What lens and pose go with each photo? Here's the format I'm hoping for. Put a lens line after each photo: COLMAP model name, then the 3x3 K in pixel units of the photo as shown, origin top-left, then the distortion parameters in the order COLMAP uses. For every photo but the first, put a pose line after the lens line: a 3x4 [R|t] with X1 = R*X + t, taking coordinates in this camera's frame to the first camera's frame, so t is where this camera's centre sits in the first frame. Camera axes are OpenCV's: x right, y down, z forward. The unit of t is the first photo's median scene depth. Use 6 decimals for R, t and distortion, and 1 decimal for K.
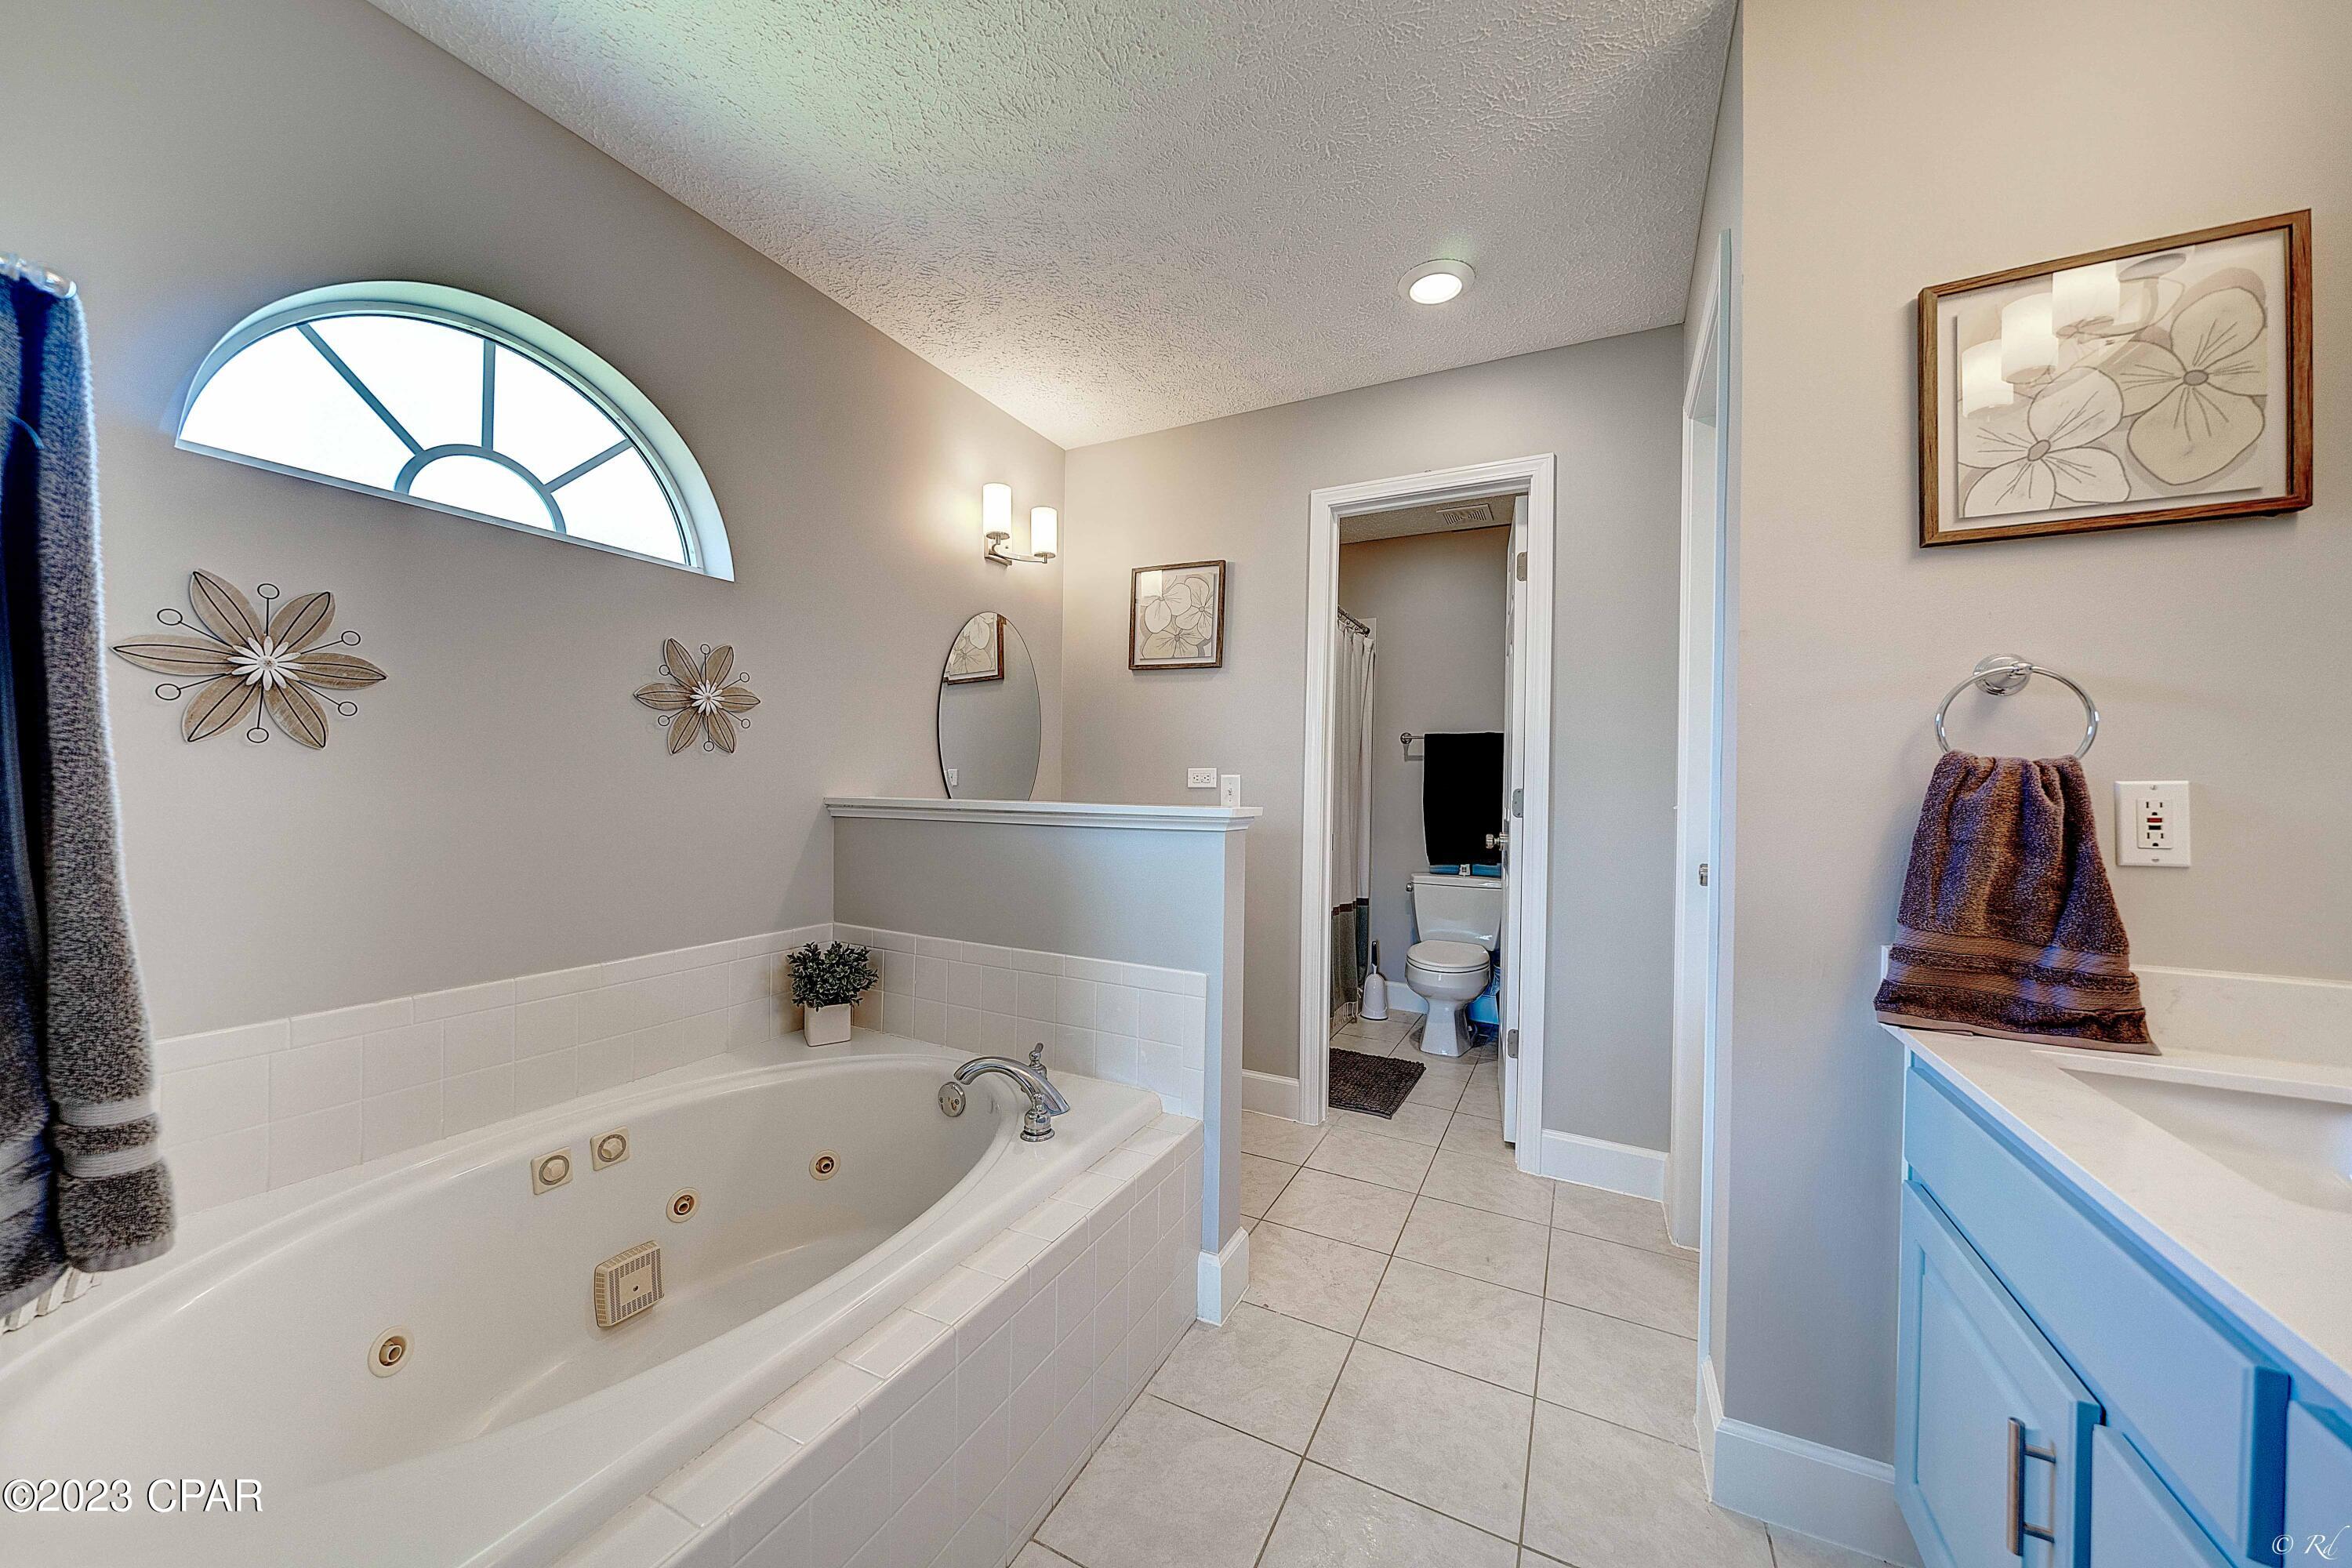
lens RADIAL K [[813.8, 0, 1182.2], [0, 813.8, 785.1], [0, 0, 1]] dist [0.006833, -0.000040]
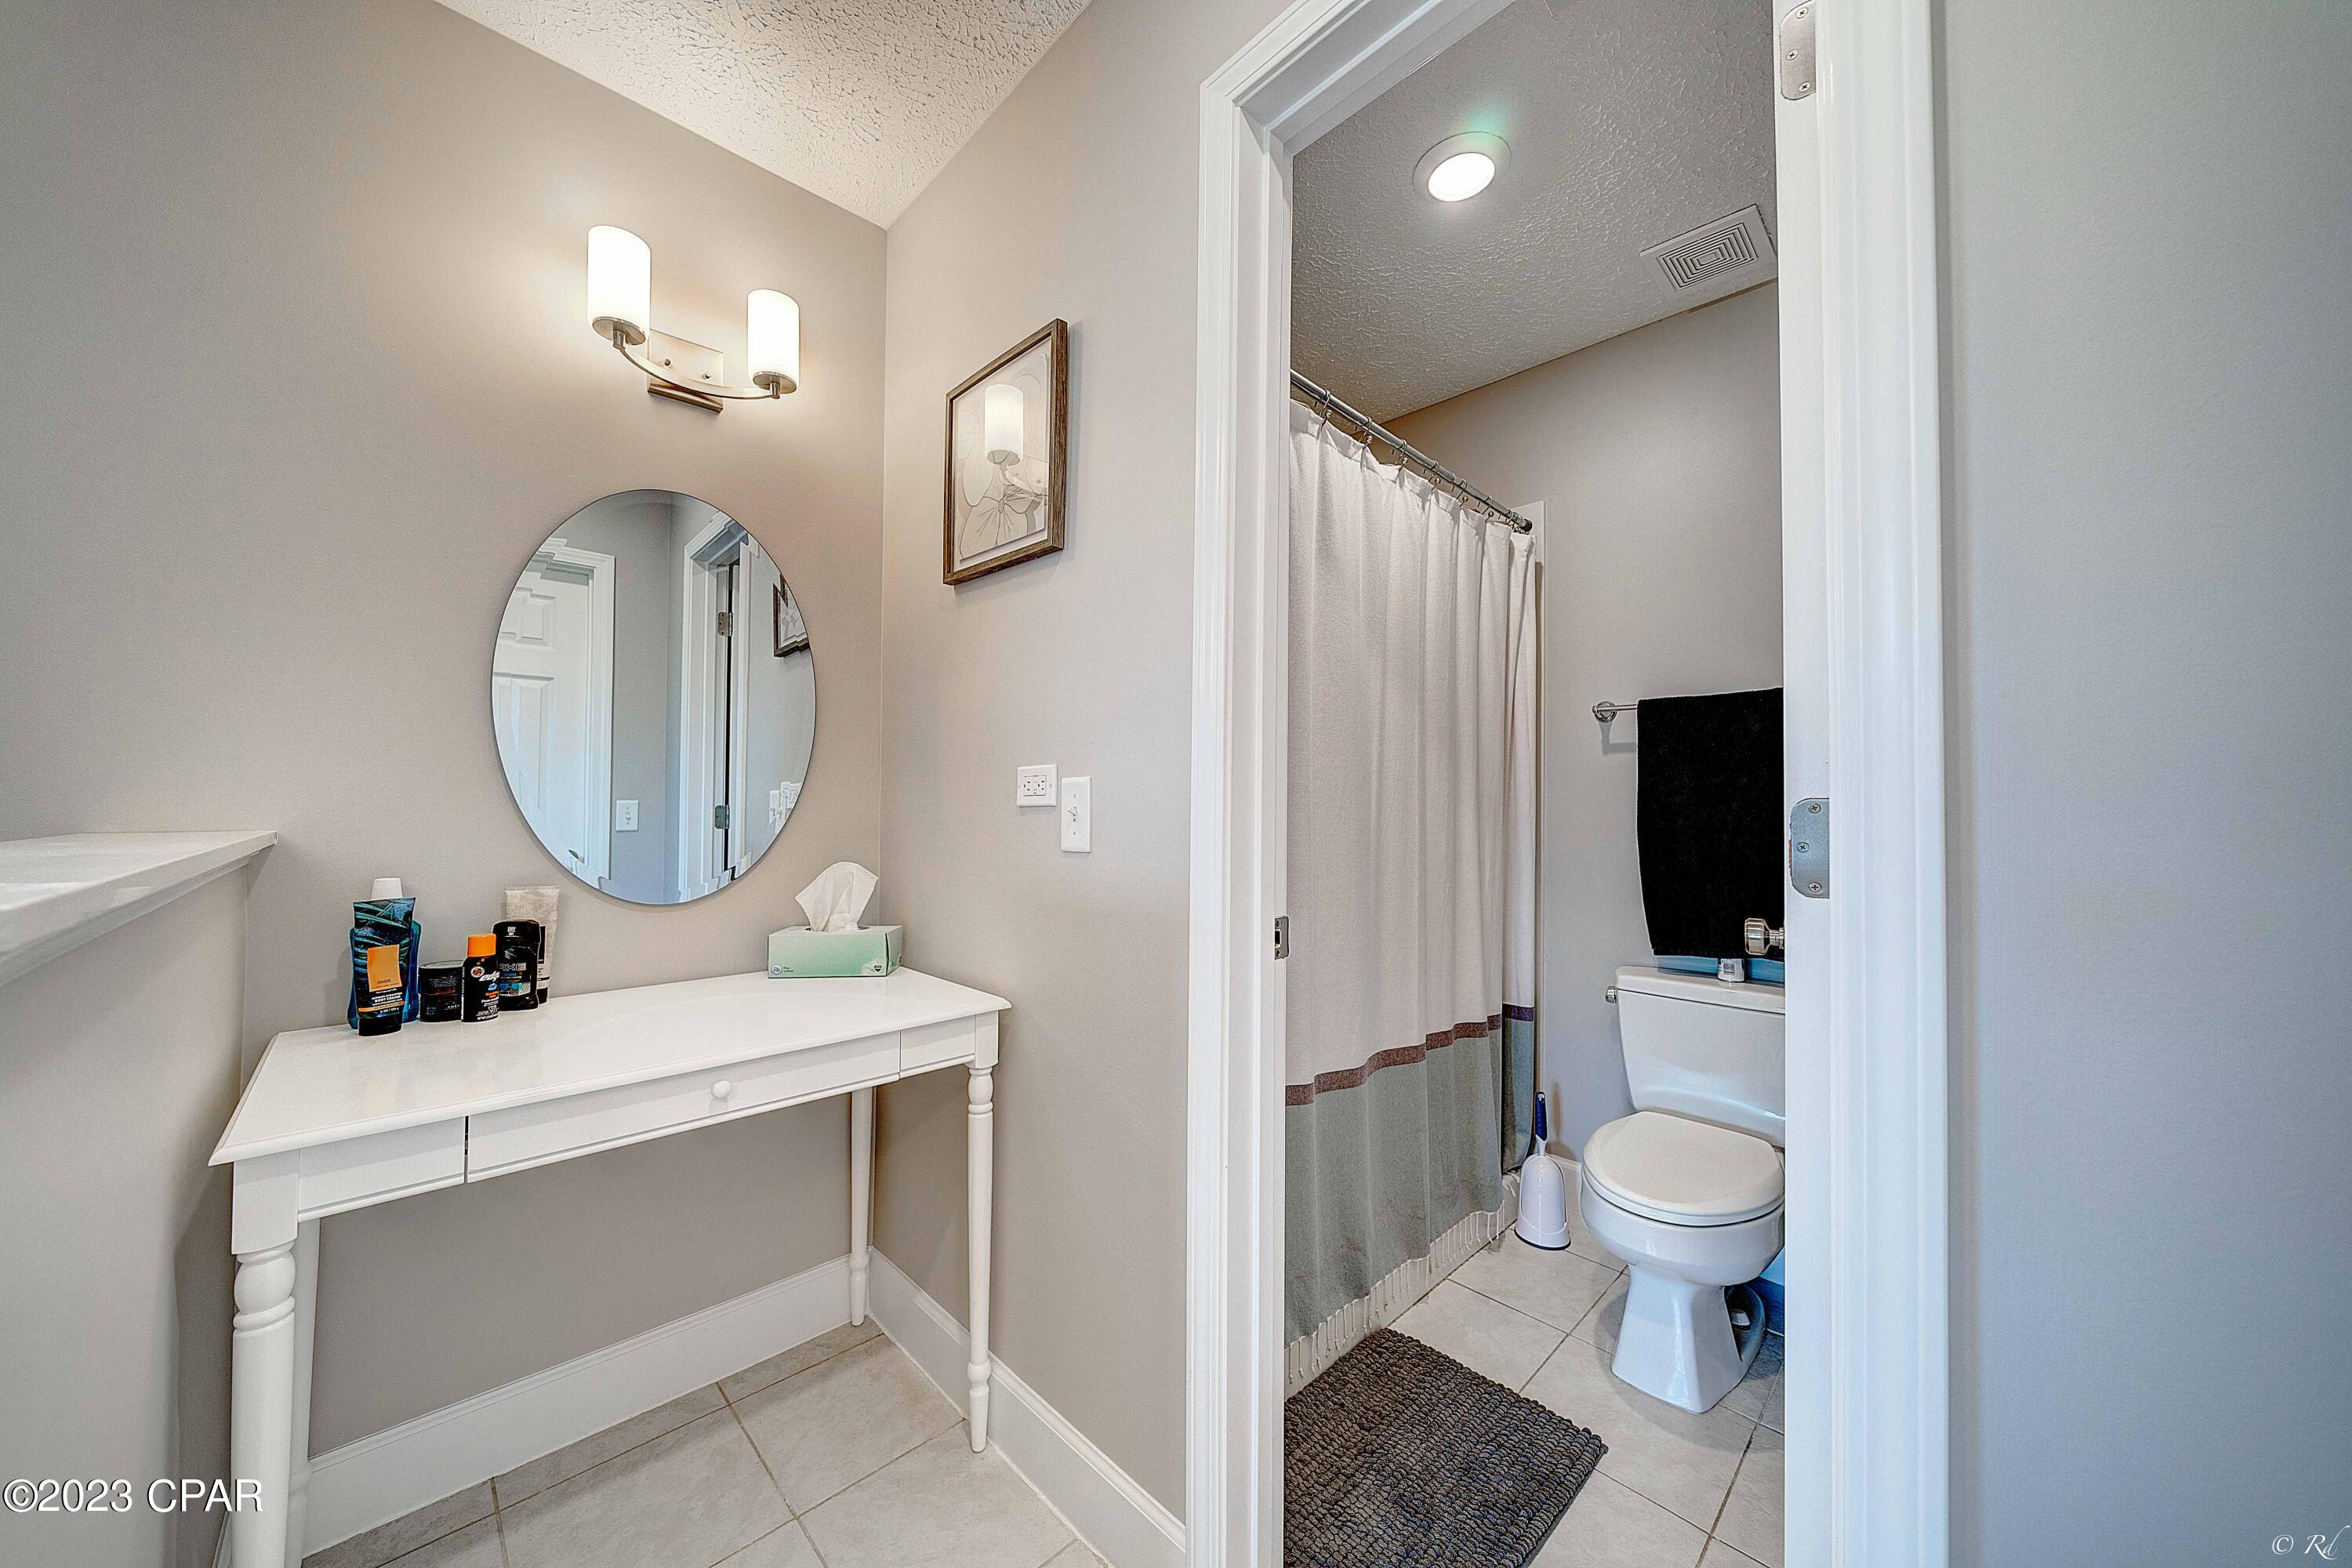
lens RADIAL K [[813.8, 0, 1182.2], [0, 813.8, 785.1], [0, 0, 1]] dist [0.006833, -0.000040]
pose [[0.946719, -0.014643, -0.321727, 0.263003], [0.006310, 0.999617, -0.026929, 0.004850], [0.321998, 0.023464, 0.946450, 0.575589]]
